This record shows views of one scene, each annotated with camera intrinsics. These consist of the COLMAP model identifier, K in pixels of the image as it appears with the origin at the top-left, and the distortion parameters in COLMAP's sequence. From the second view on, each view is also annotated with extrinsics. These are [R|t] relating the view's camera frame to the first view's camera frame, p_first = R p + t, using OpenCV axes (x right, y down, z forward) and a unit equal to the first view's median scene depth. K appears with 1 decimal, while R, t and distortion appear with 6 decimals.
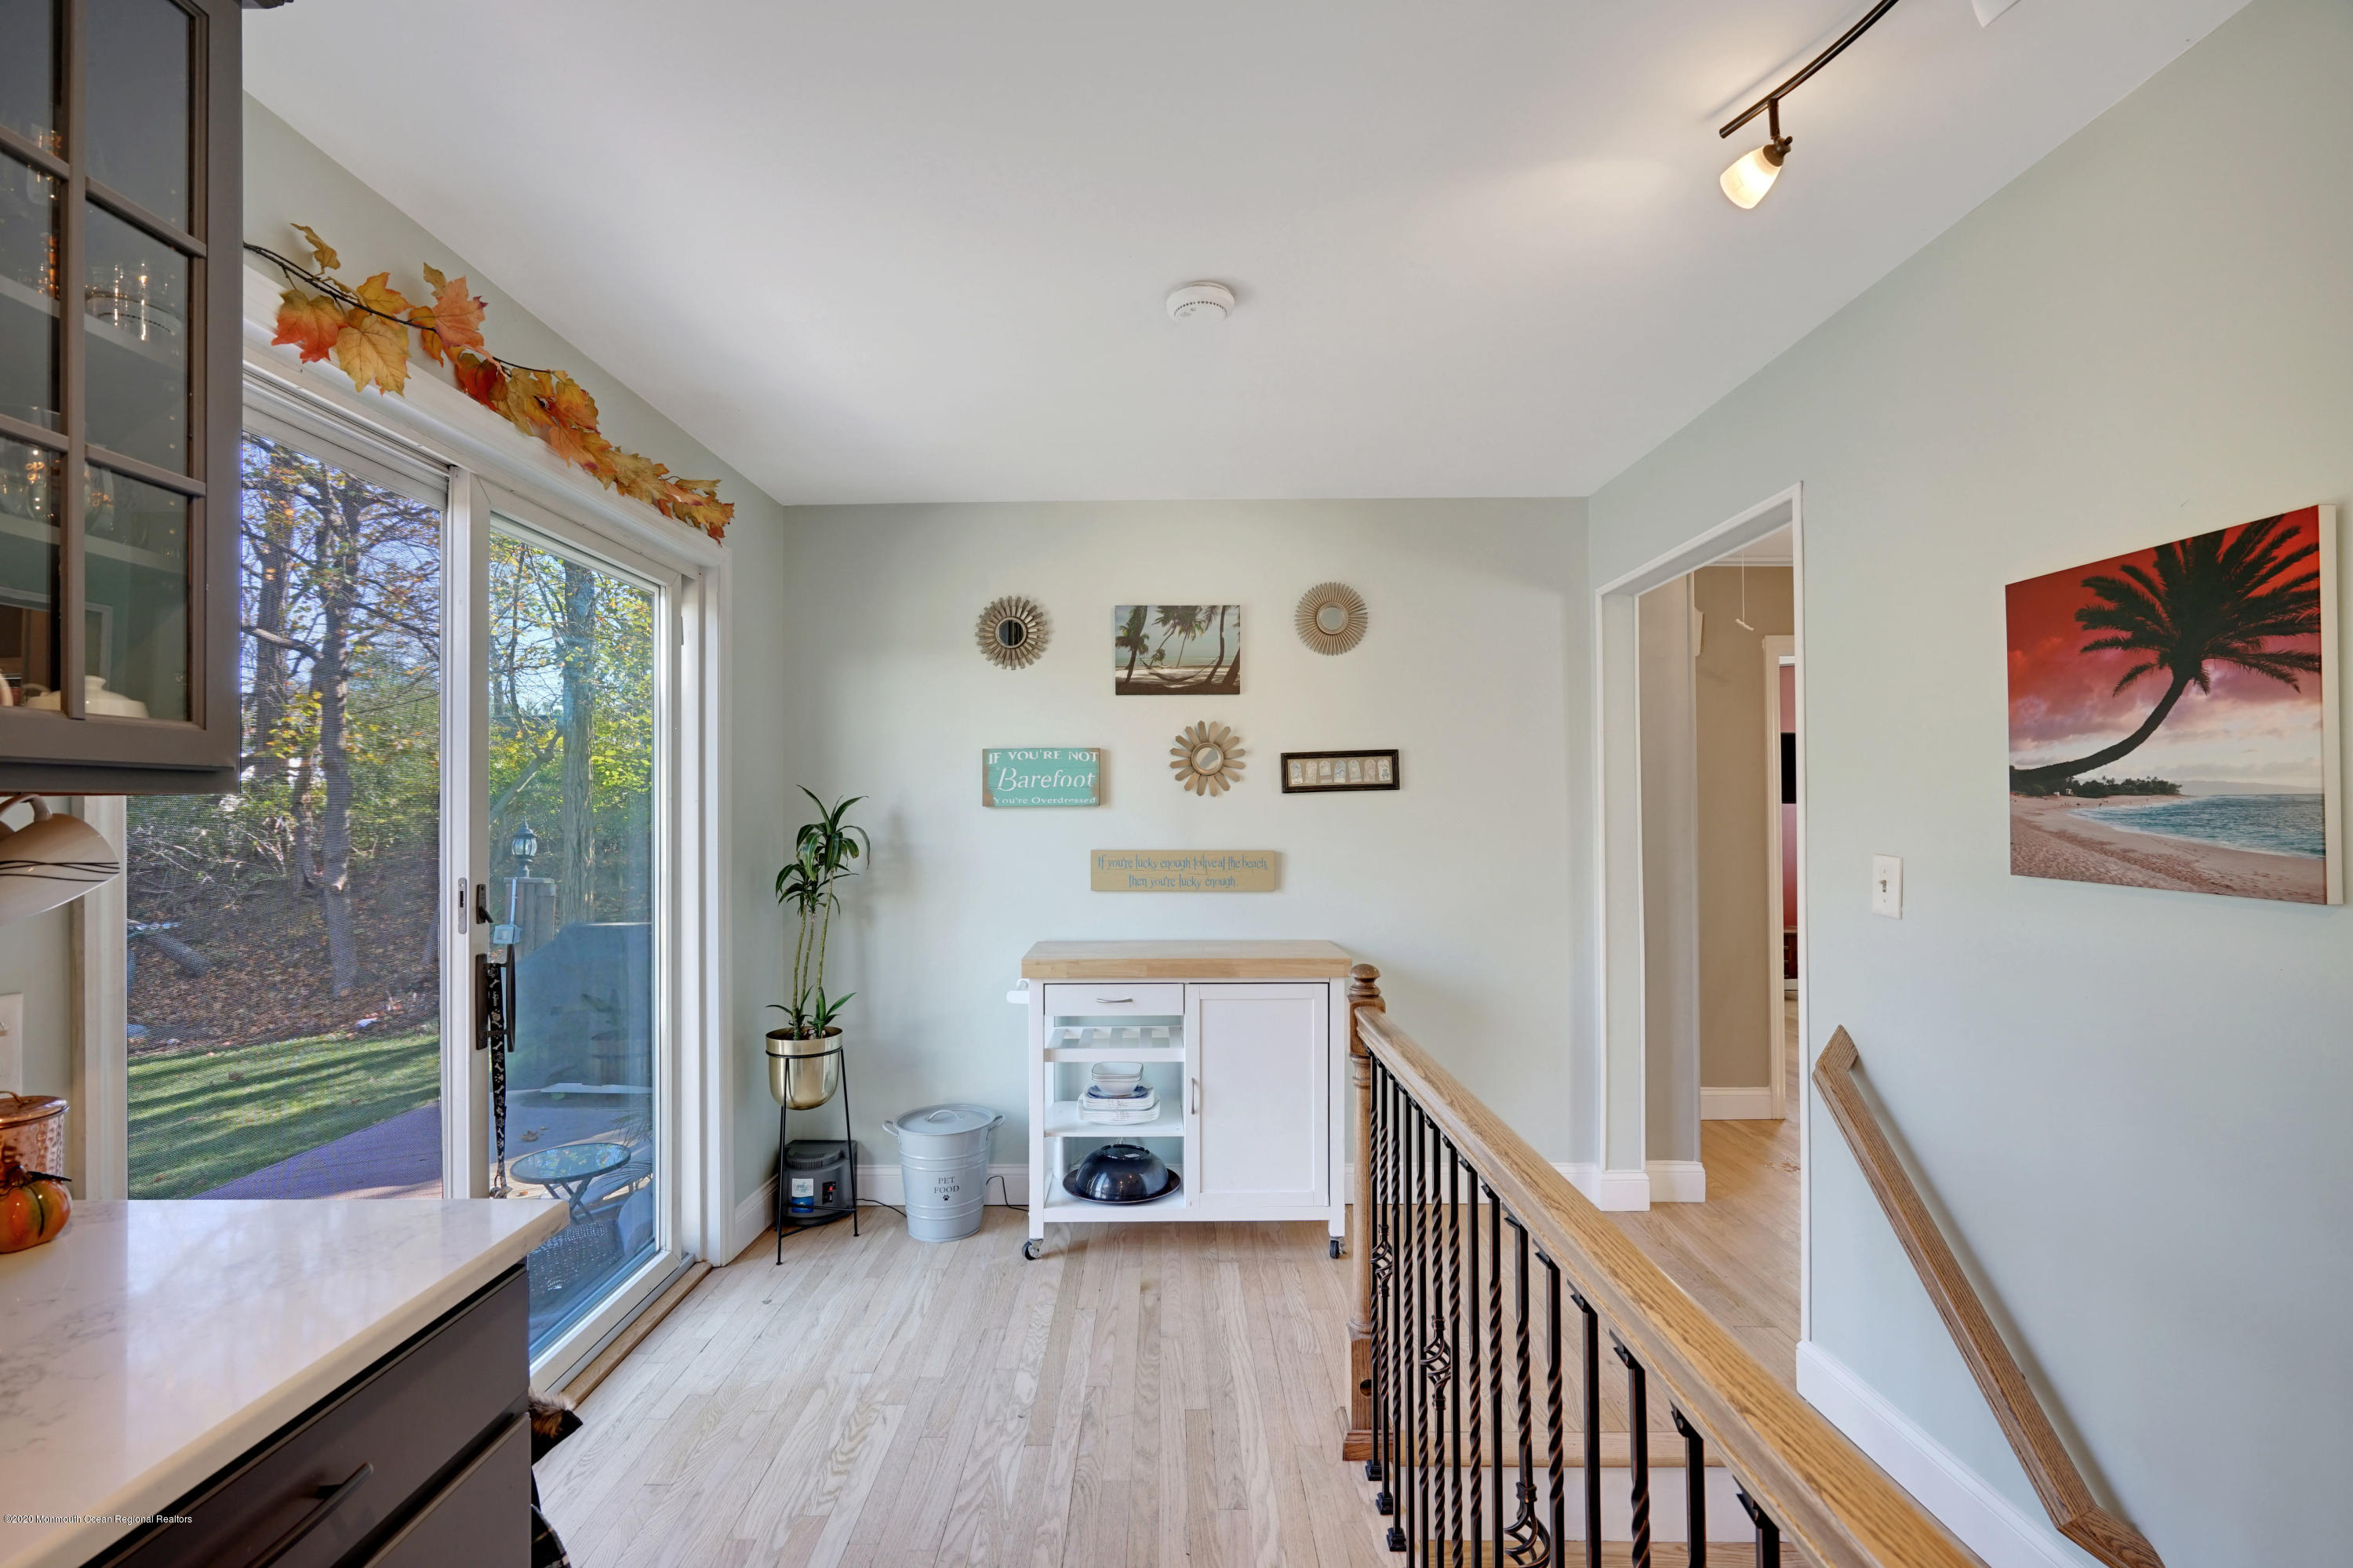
lens RADIAL K [[1041.9, 0, 1173.6], [0, 1041.9, 794.3], [0, 0, 1]] dist [-0.002169, 0.000624]
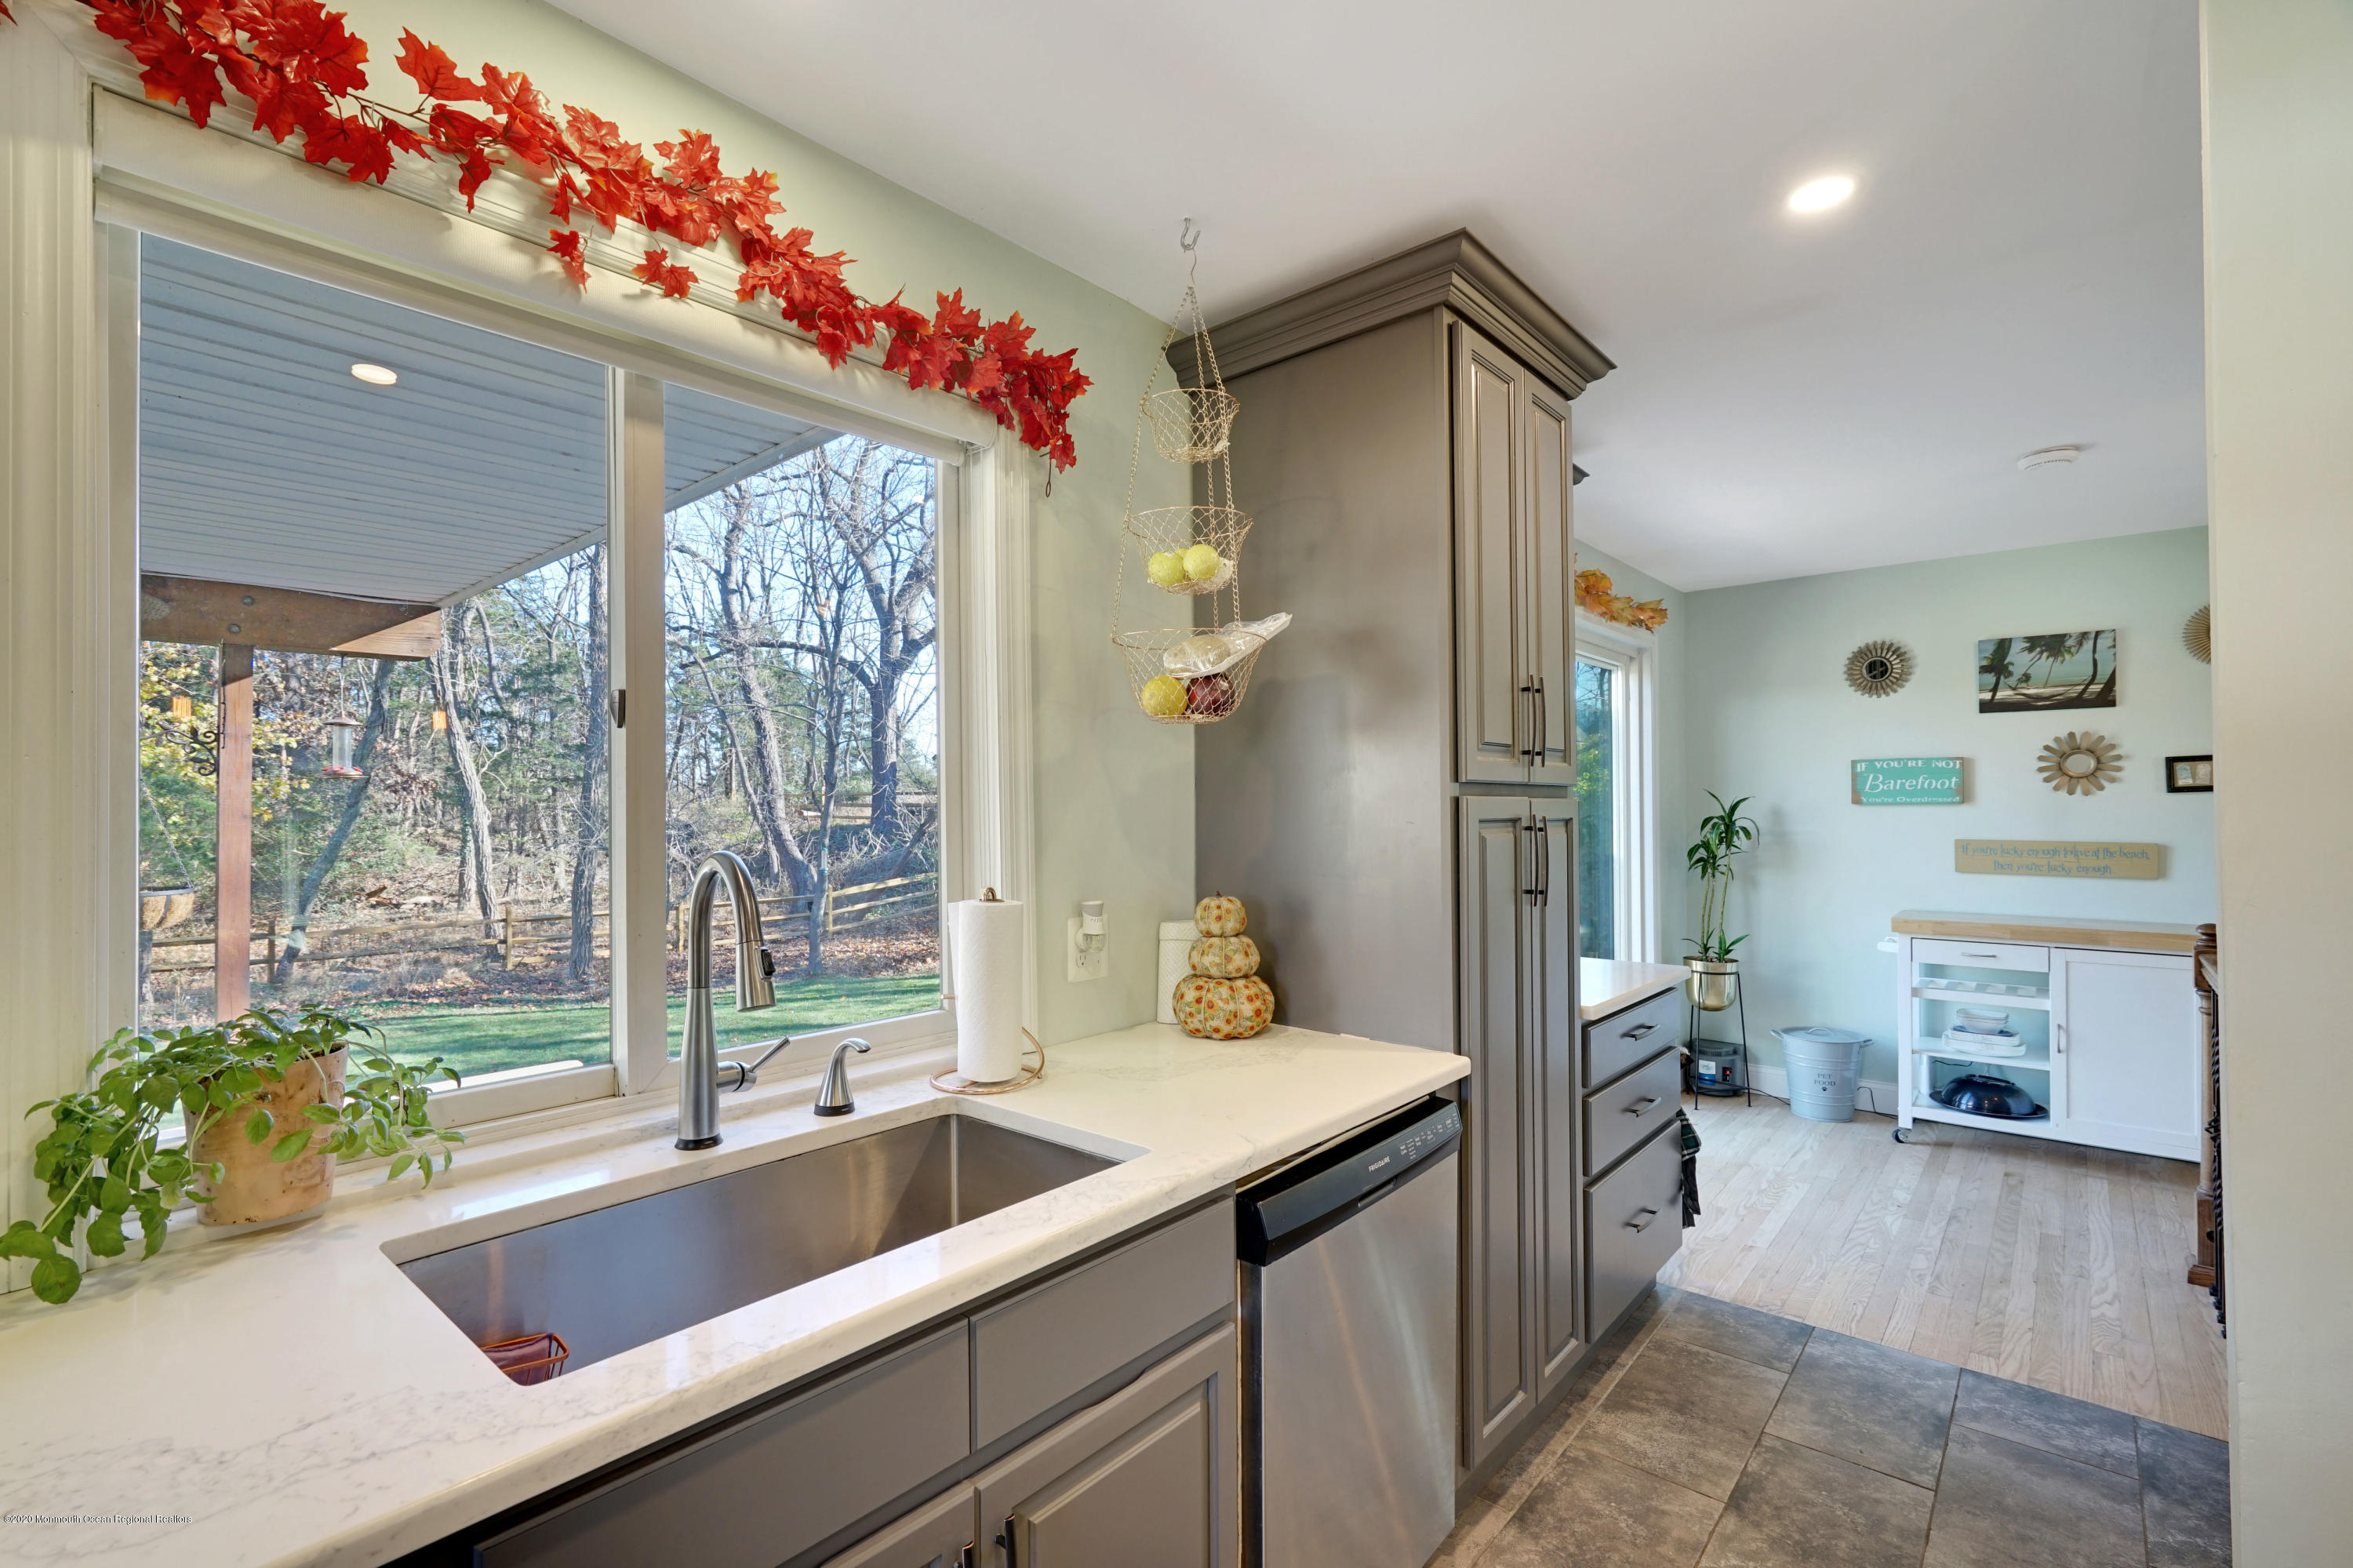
lens RADIAL K [[1041.9, 0, 1168.6], [0, 1041.9, 793.4], [0, 0, 1]] dist [-0.002169, 0.000624]
pose [[0.747906, -0.004139, -0.663792, 0.045339], [0.006547, 0.999978, 0.001142, -0.008993], [0.663772, -0.005200, 0.747917, -0.573833]]
